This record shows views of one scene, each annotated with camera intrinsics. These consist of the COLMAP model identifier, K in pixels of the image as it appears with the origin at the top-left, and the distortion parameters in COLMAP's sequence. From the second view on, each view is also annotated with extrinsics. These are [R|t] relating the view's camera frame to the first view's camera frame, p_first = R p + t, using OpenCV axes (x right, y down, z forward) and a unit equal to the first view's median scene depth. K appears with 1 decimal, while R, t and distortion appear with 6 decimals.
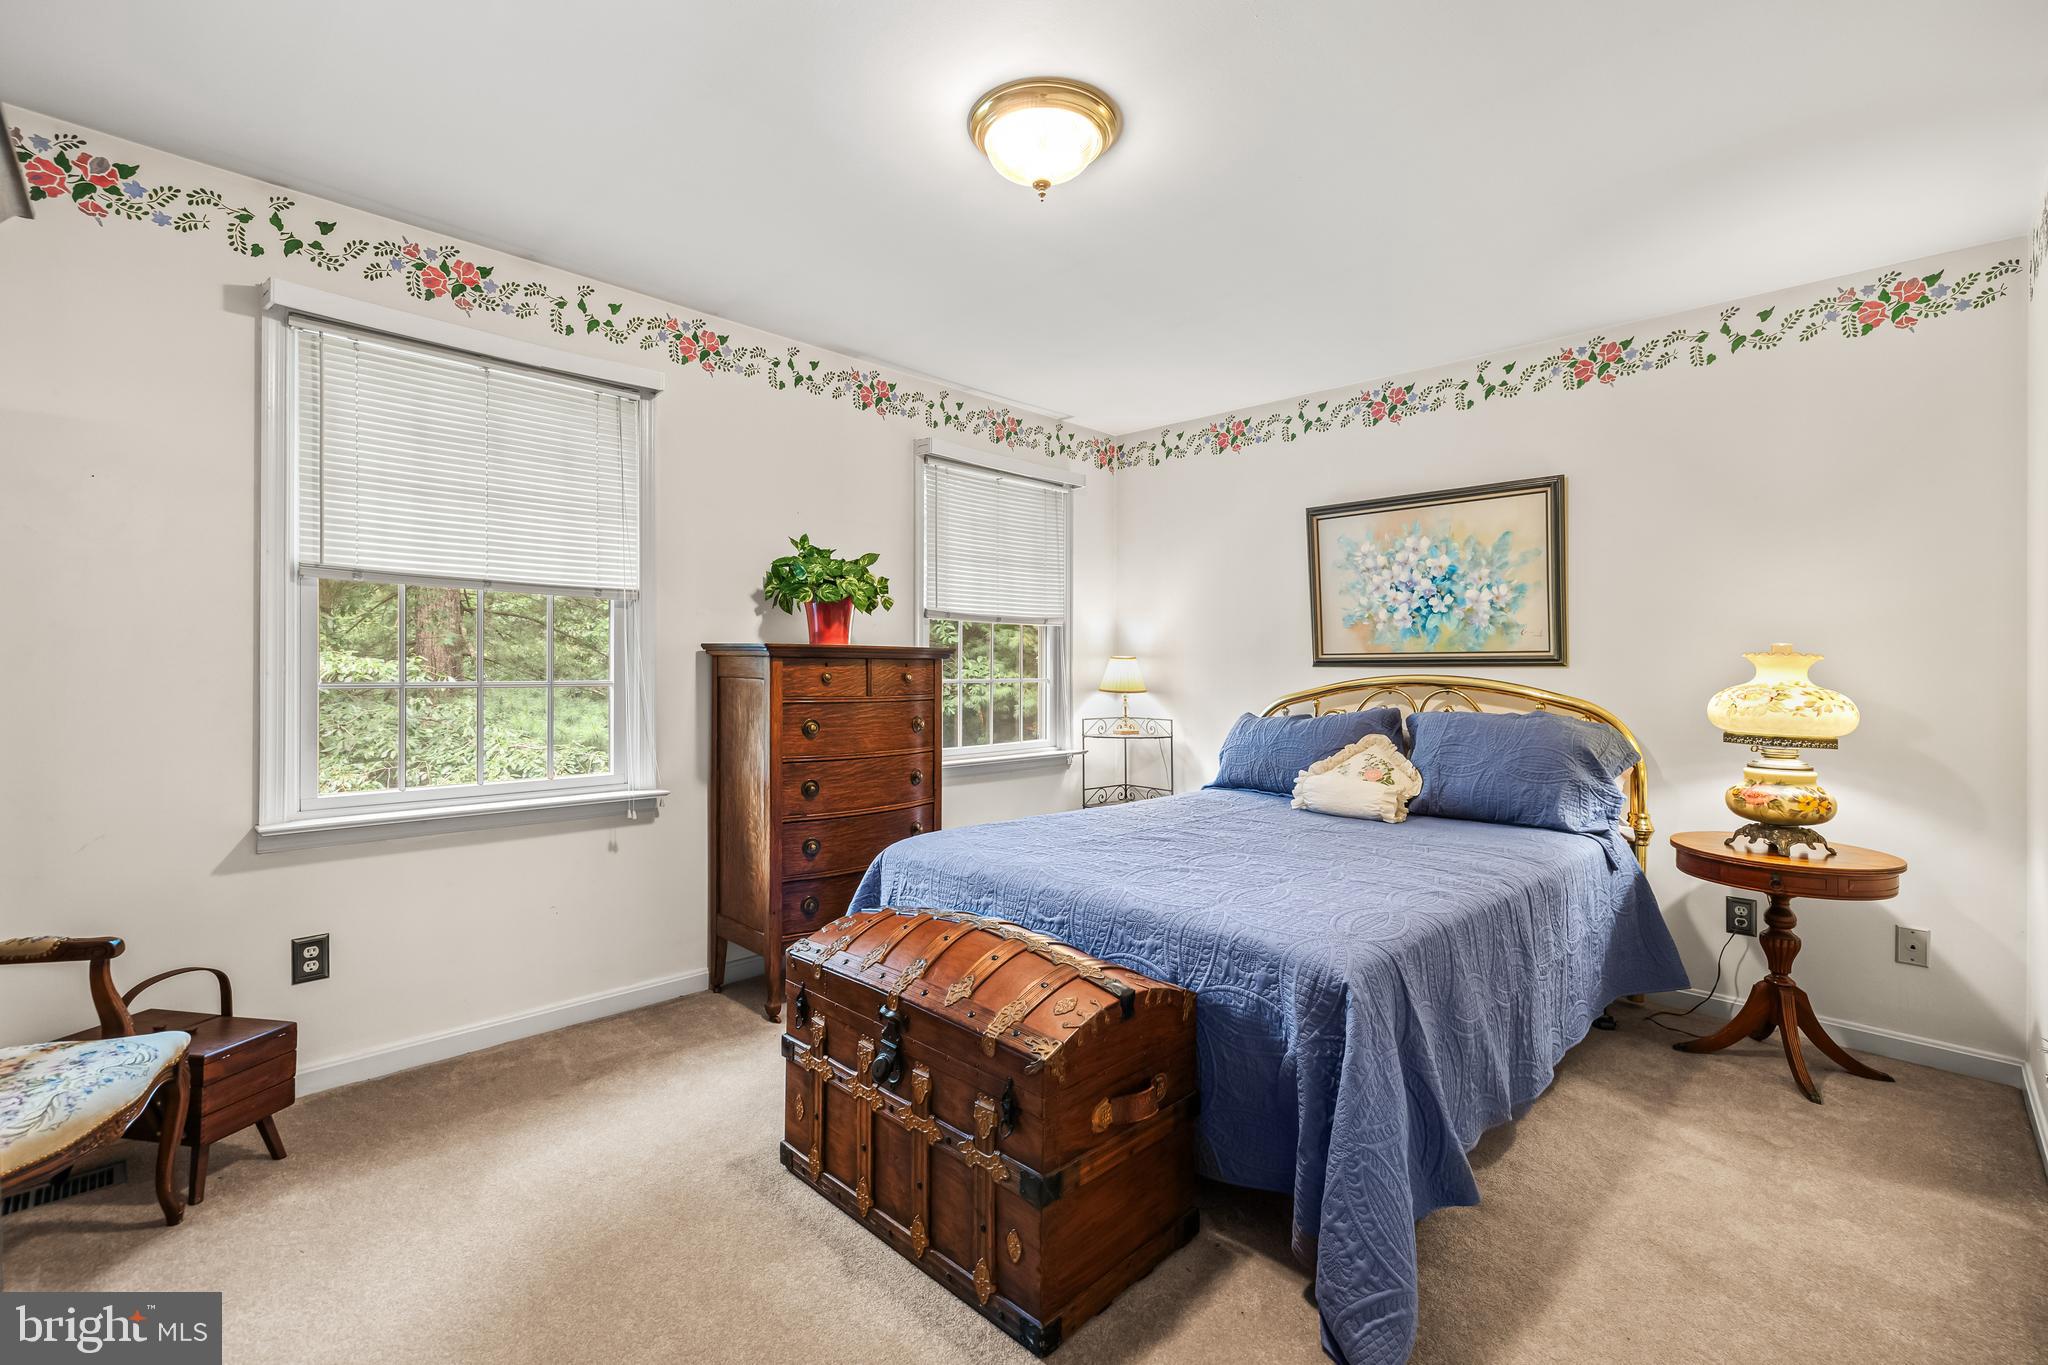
lens RADIAL K [[866.2, 0, 1026.4], [0, 866.2, 666.1], [0, 0, 1]] dist [-0.001796, -0.000125]
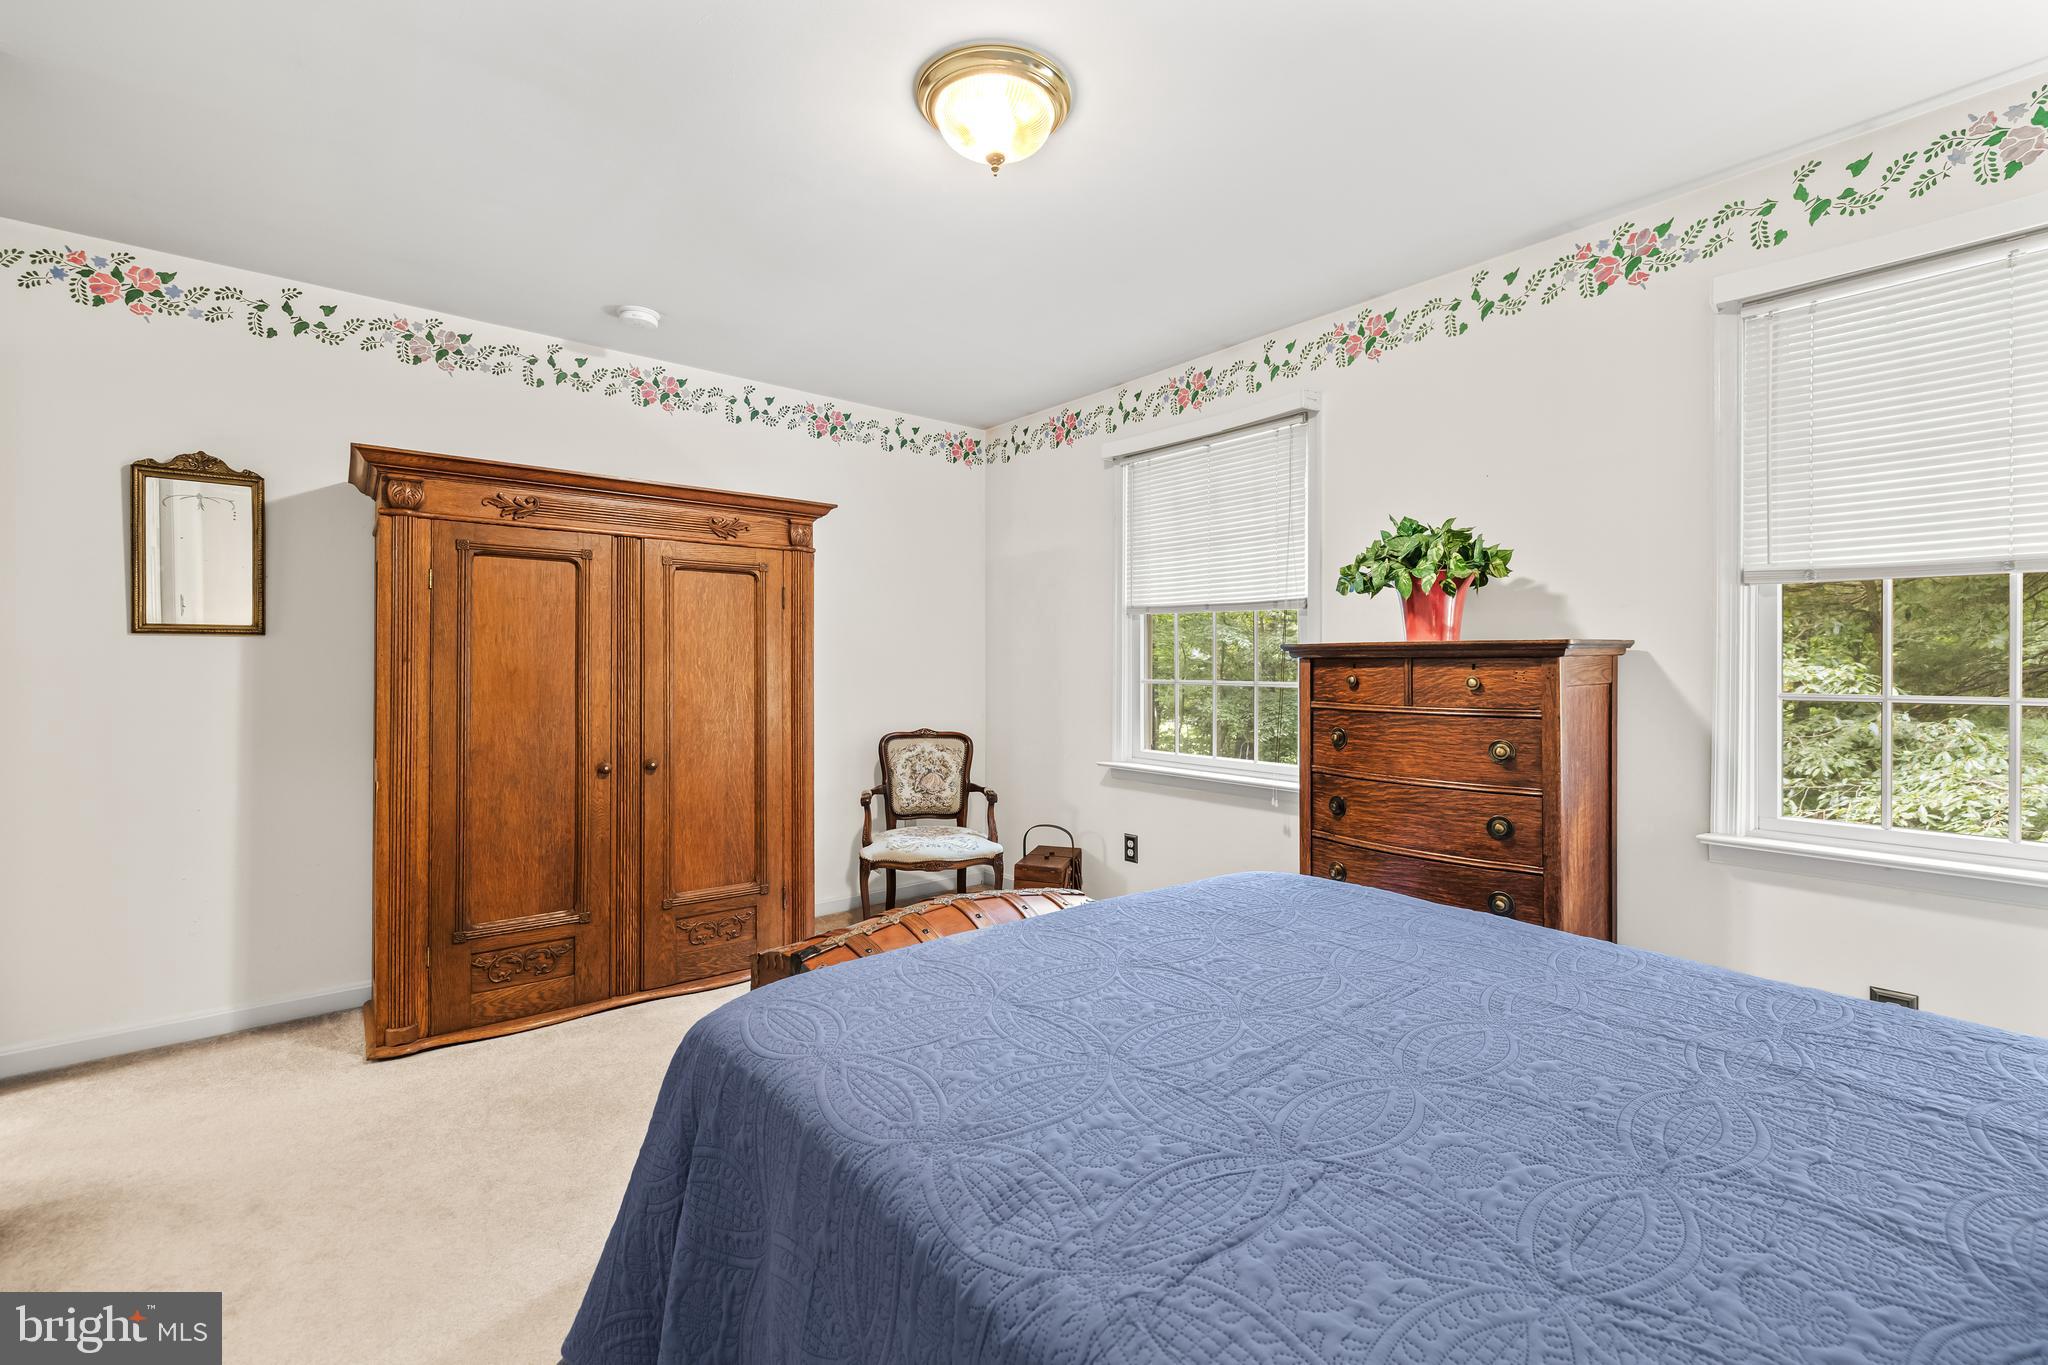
lens RADIAL K [[866.2, 0, 1026.2], [0, 866.2, 678.3], [0, 0, 1]] dist [-0.001796, -0.000125]
pose [[-0.083808, 0.006260, -0.996462, 0.659946], [-0.005026, 0.999965, 0.006704, 0.005947], [0.996469, 0.005570, -0.083773, 0.755088]]
